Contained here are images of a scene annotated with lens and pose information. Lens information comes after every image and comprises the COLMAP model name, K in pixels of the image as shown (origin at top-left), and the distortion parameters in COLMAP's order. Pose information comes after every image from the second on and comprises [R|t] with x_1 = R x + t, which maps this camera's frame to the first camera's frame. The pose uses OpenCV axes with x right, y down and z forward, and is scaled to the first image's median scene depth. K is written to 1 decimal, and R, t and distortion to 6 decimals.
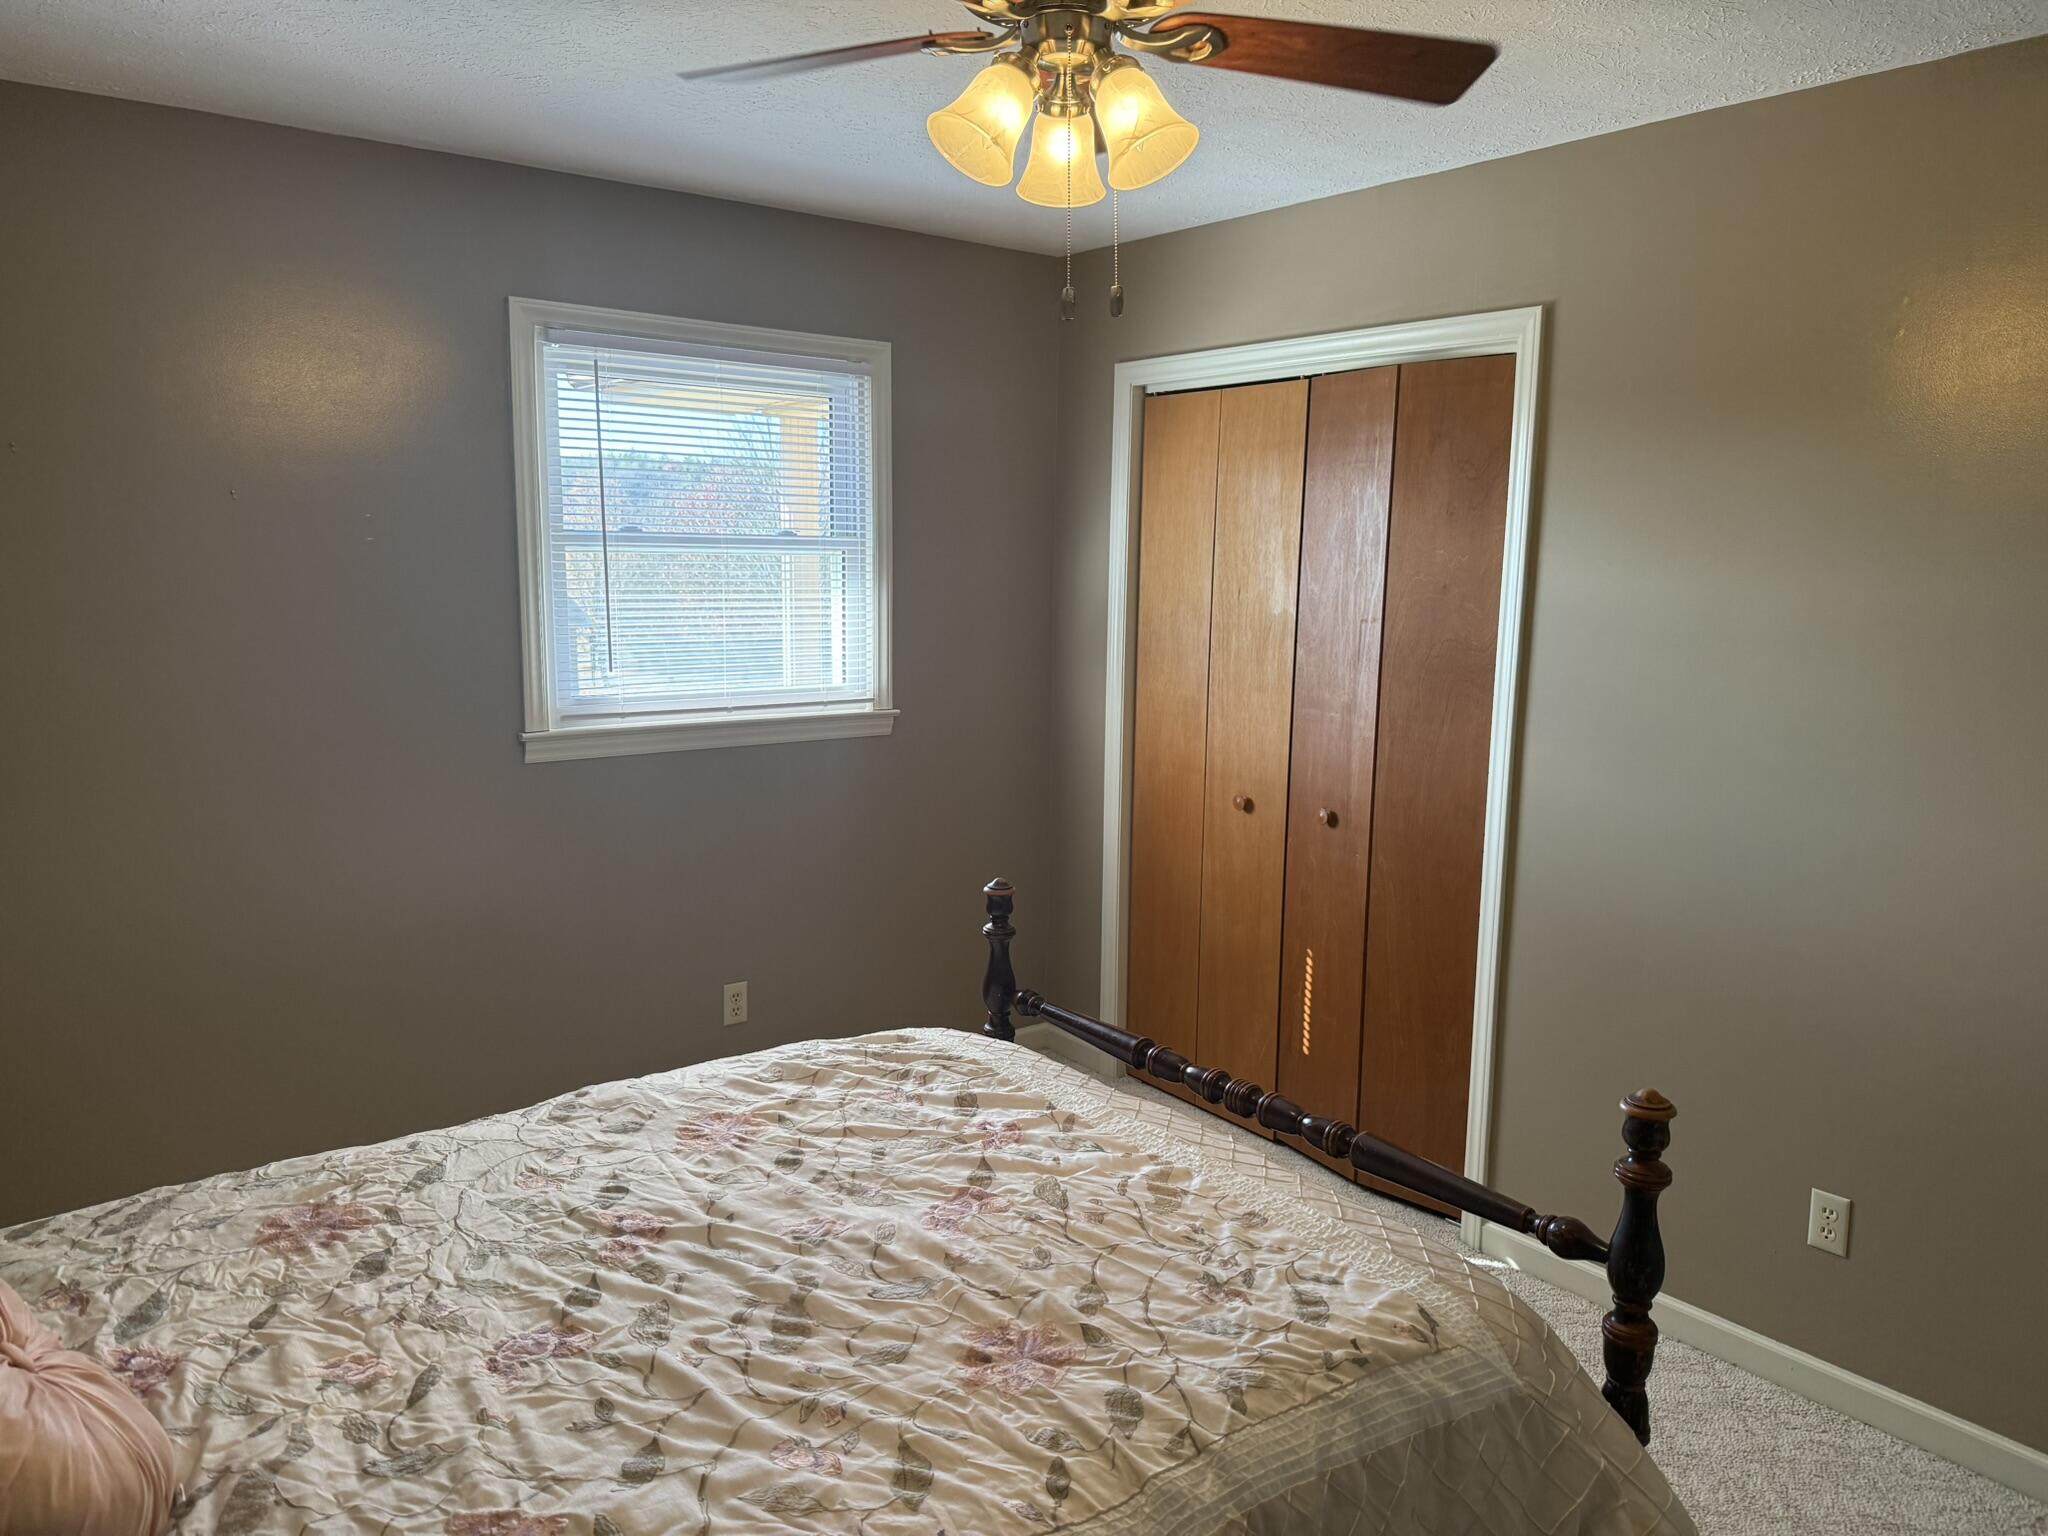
lens RADIAL K [[1442.2, 0, 1019.8], [0, 1442.2, 778.3], [0, 0, 1]] dist [0.056239, -0.057426]
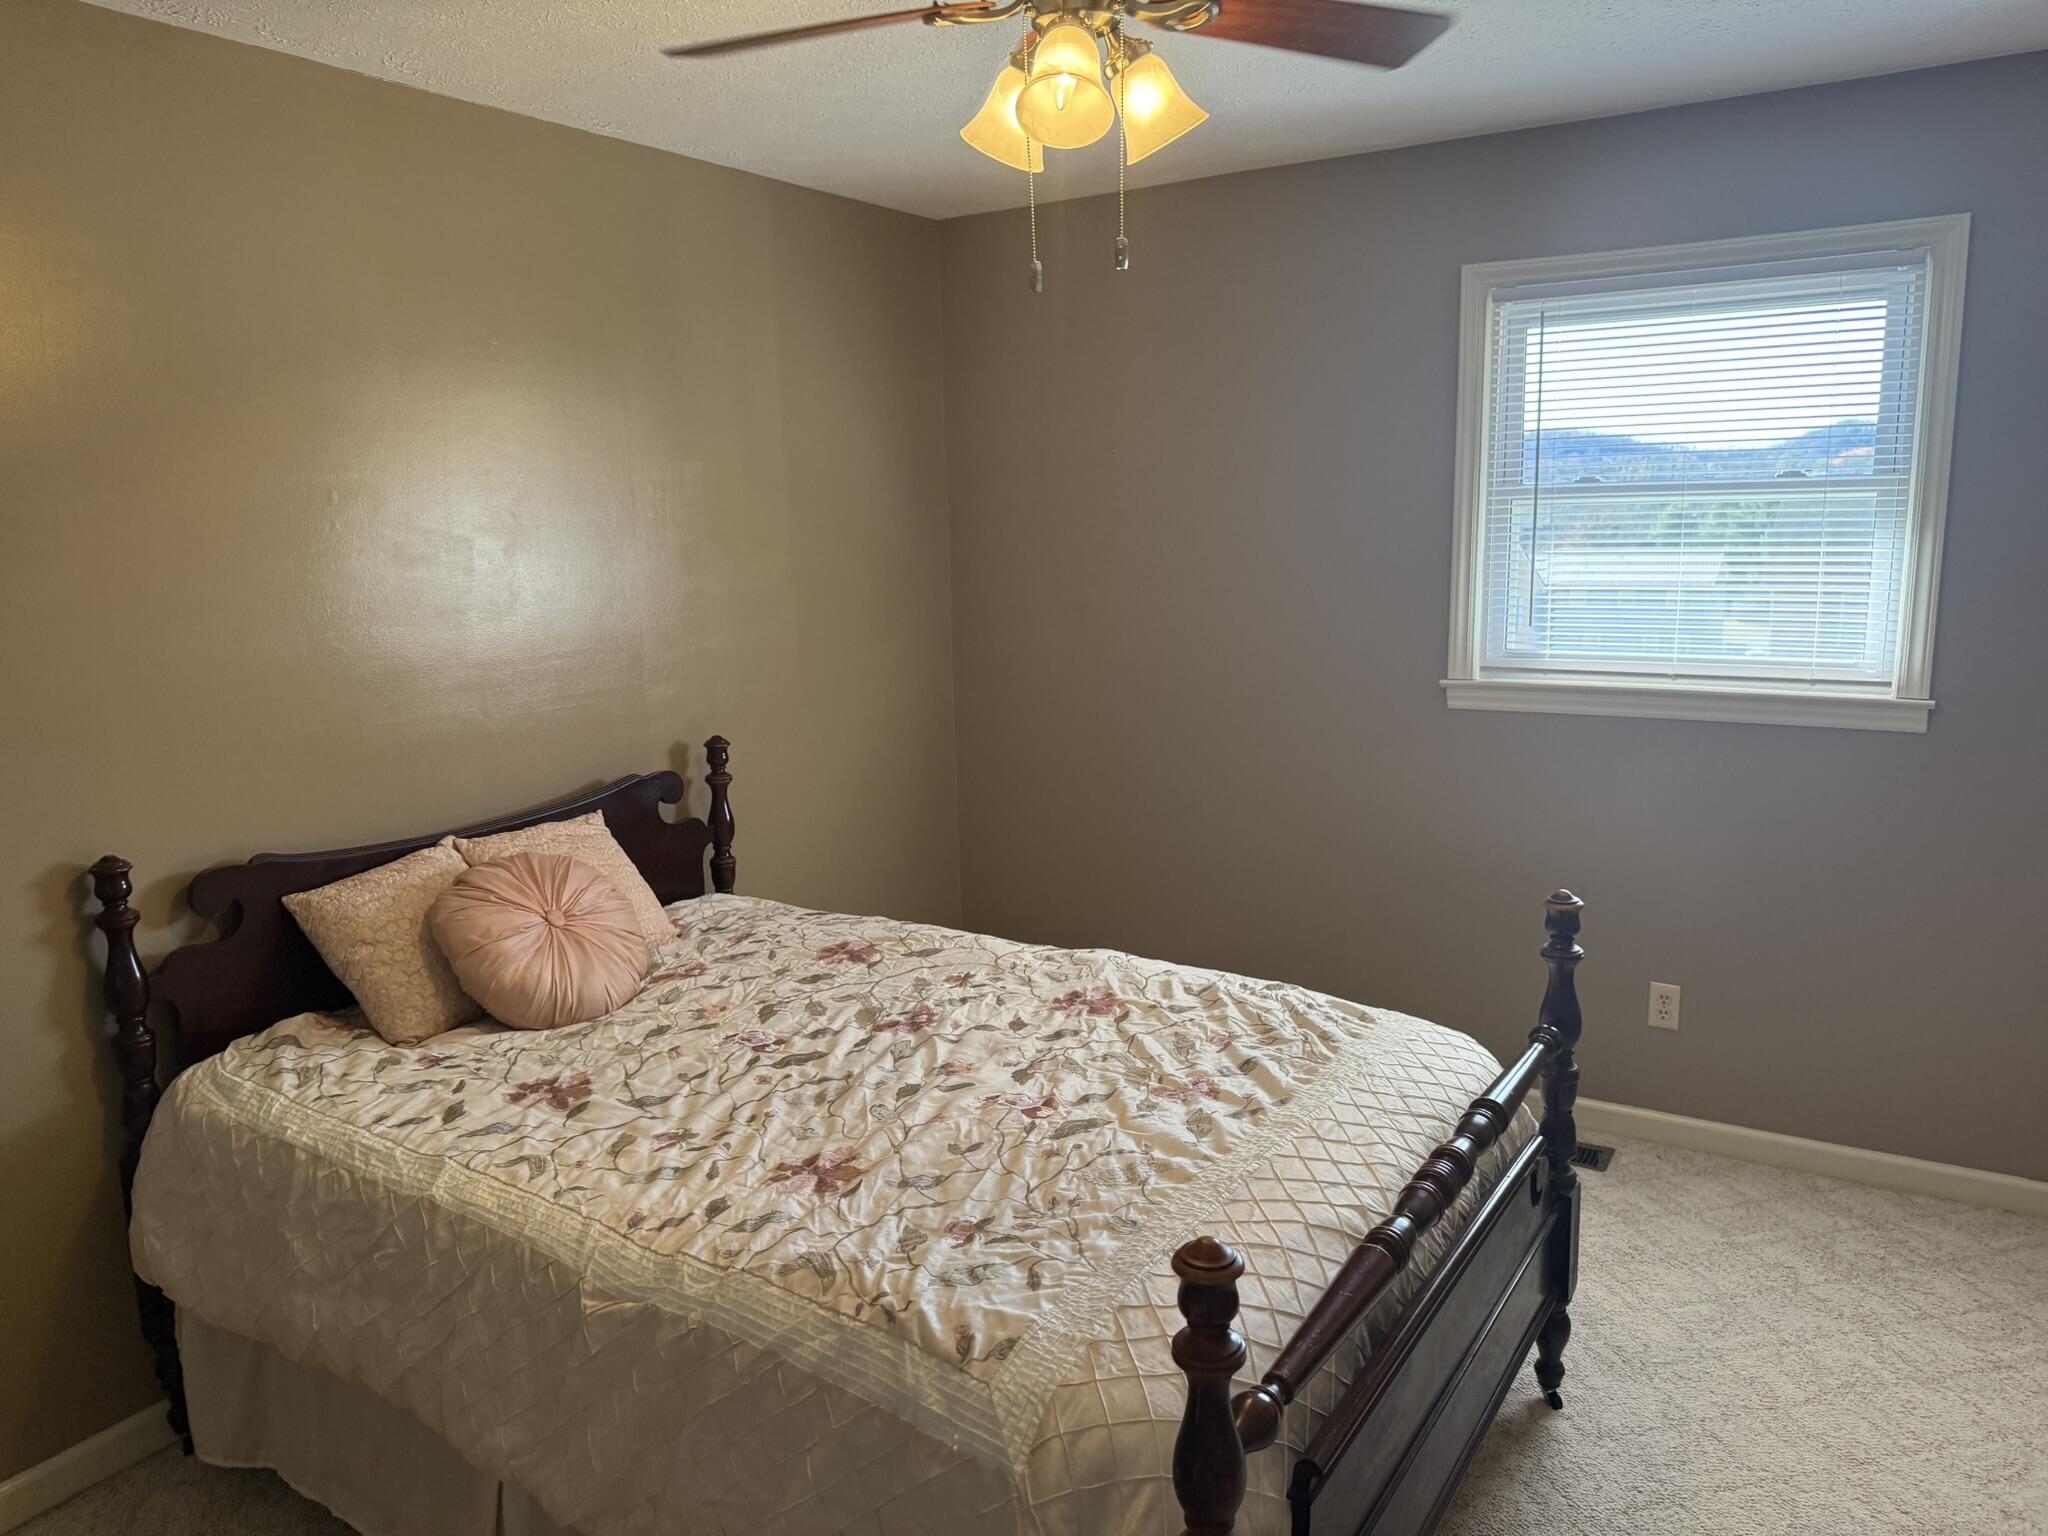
lens RADIAL K [[1438.3, 0, 989.2], [0, 1438.3, 736.8], [0, 0, 1]] dist [0.079559, -0.109326]
pose [[0.336897, 0.129795, -0.932552, 1.054608], [-0.121466, 0.988167, 0.093655, -0.092111], [0.933674, 0.081721, 0.348676, 0.625801]]
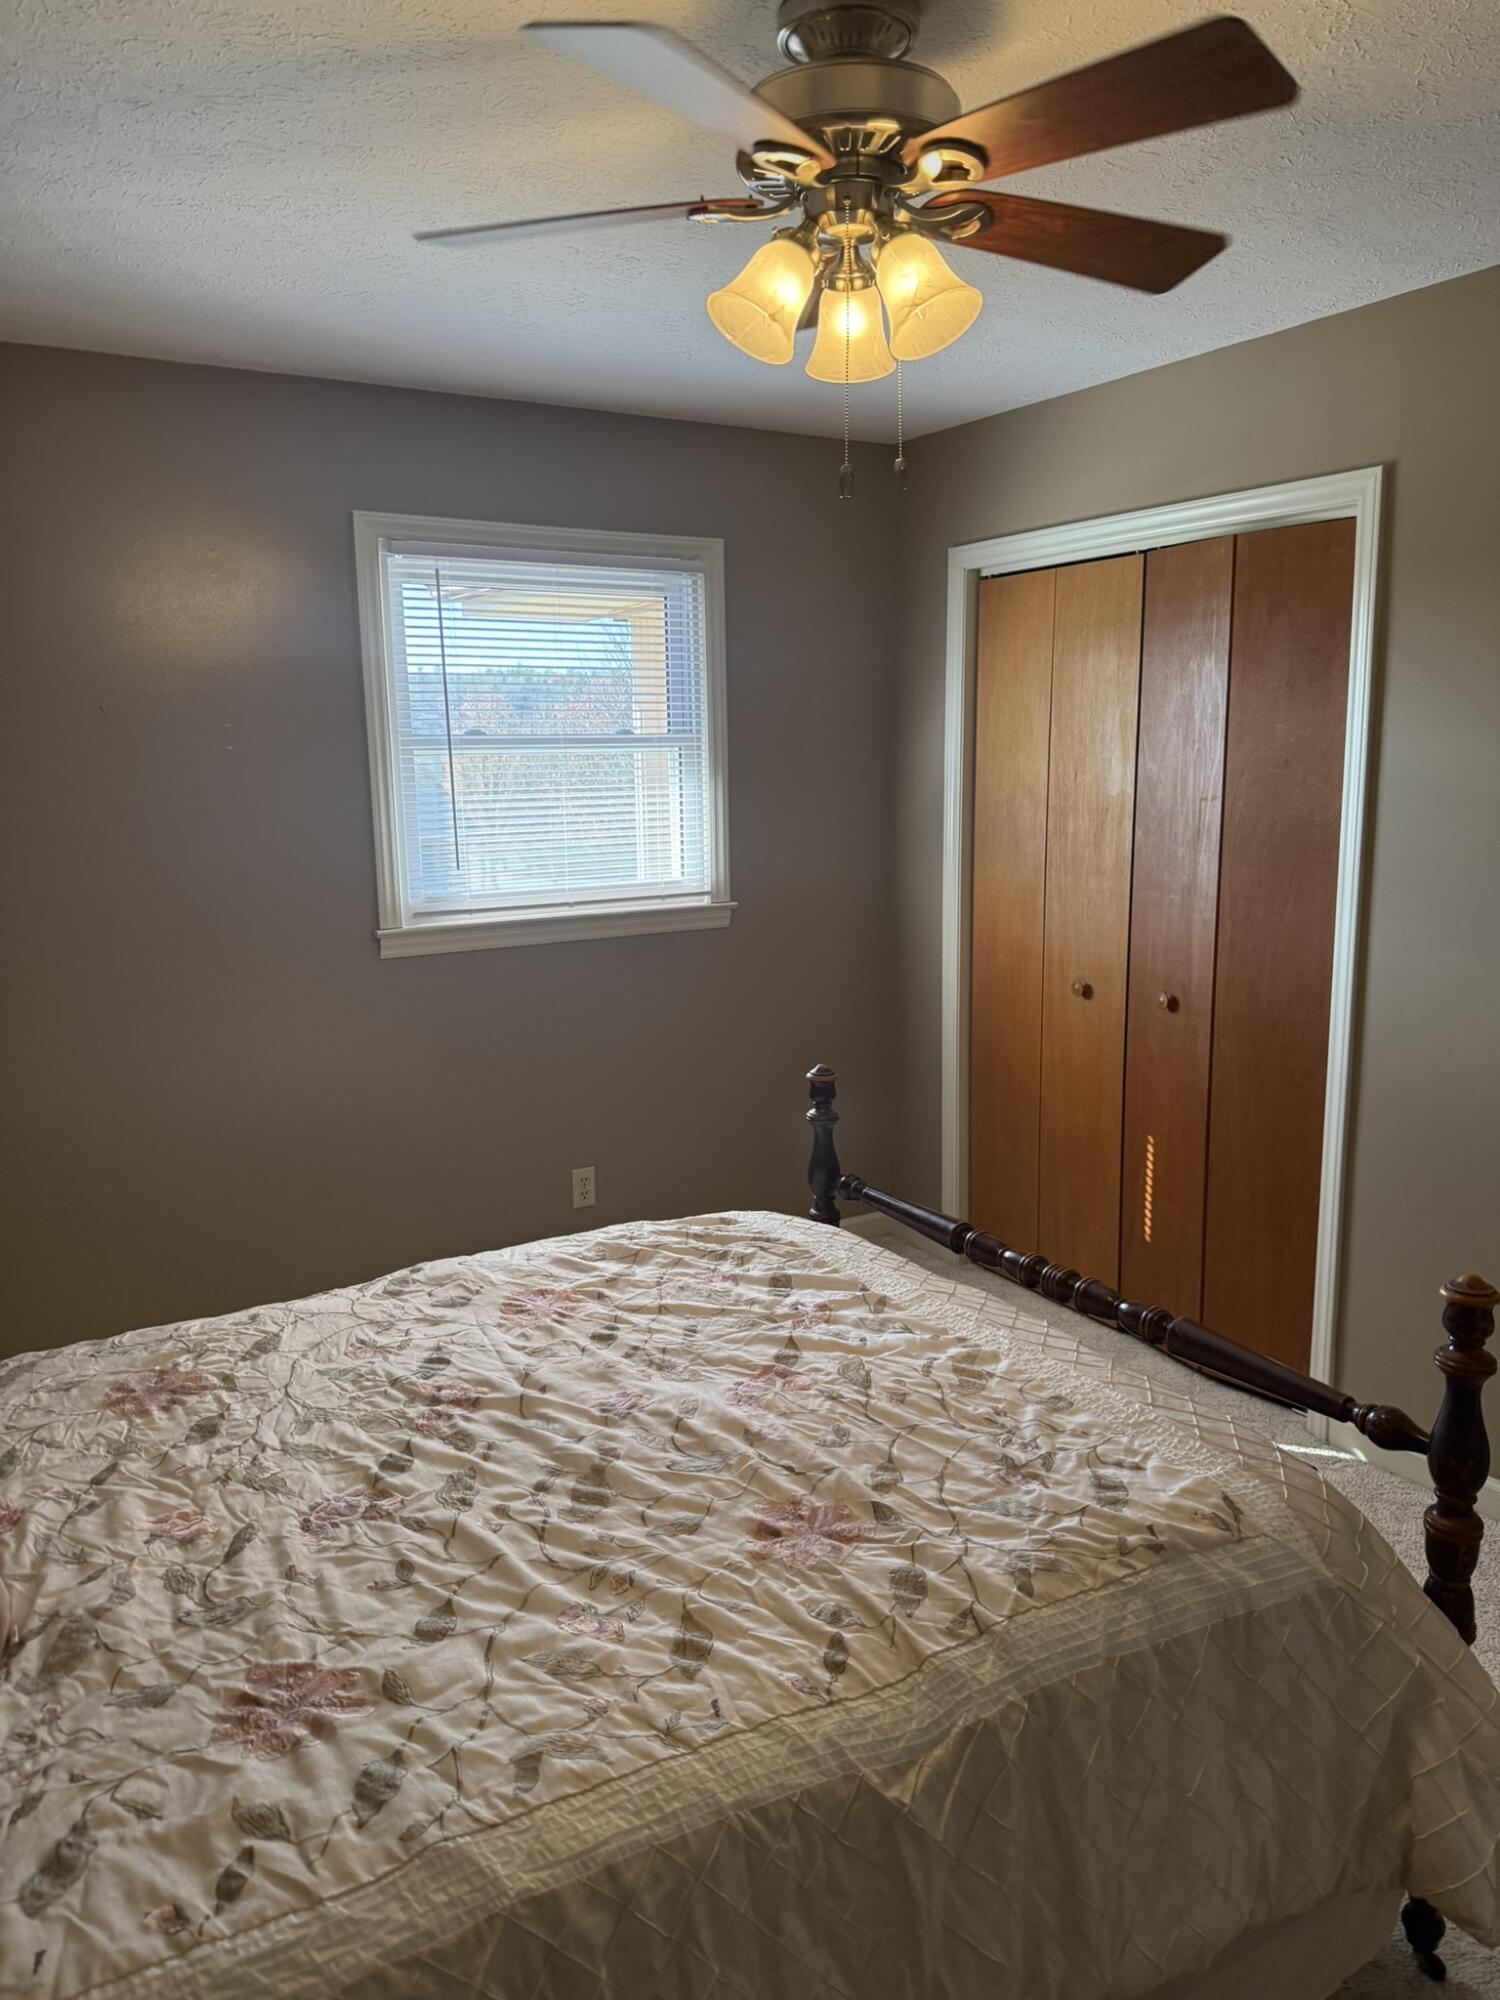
lens RADIAL K [[1404.6, 0, 740.7], [0, 1404.6, 998.5], [0, 0, 1]] dist [0.079559, -0.109326]
pose [[0.994039, -0.011463, -0.108424, 0.059003], [0.013304, 0.999779, 0.016270, 0.010600], [0.108213, -0.017616, 0.993972, 0.022540]]
